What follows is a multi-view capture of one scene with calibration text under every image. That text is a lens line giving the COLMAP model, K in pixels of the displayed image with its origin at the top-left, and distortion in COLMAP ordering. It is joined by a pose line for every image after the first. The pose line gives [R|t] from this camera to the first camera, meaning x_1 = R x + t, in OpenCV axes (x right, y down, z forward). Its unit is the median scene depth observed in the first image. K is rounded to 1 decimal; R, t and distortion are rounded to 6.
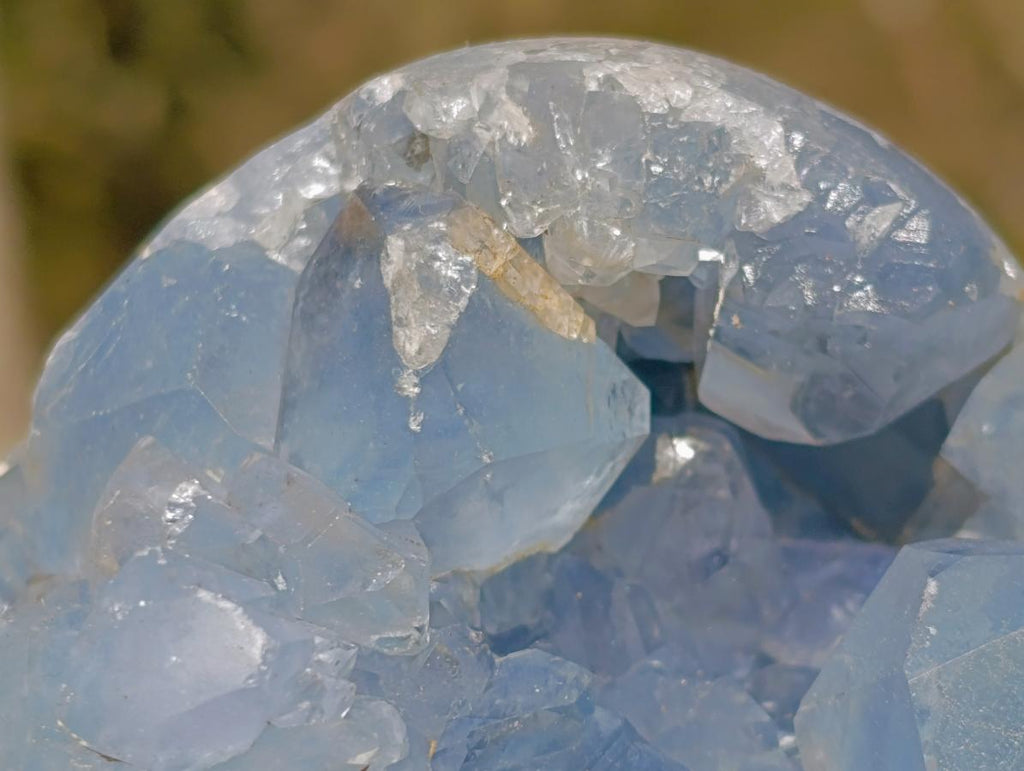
lens RADIAL K [[3361.5, 0, 428.8], [0, 3361.5, 323.5], [0, 0, 1]] dist [0.219835, 0.000000]
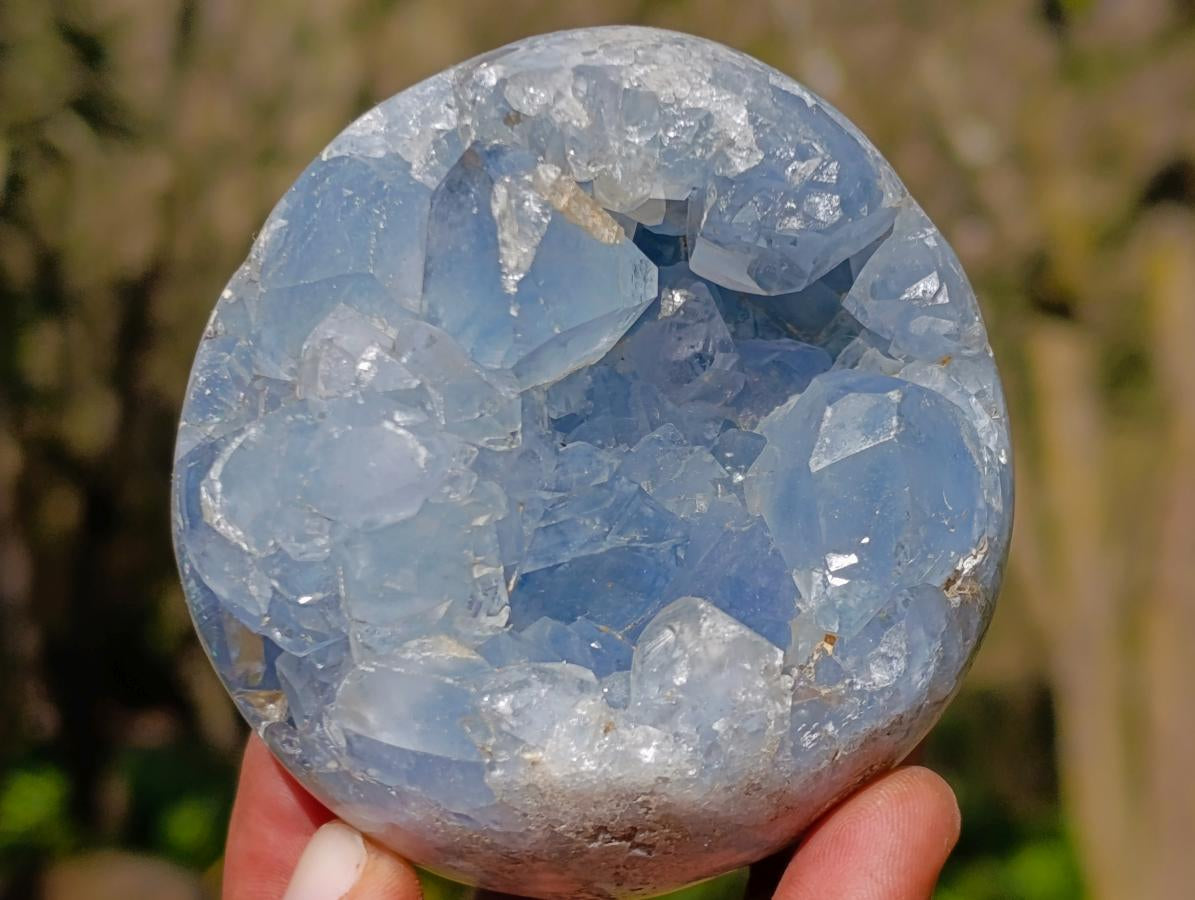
lens RADIAL K [[3922.9, 0, 594.3], [0, 3922.9, 447.6], [0, 0, 1]] dist [0.219835, 0.000000]
pose [[0.998181, 0.007304, 0.059838, -0.073606], [-0.019405, 0.978728, 0.204240, -0.275766], [-0.057073, -0.205030, 0.977090, -0.808799]]
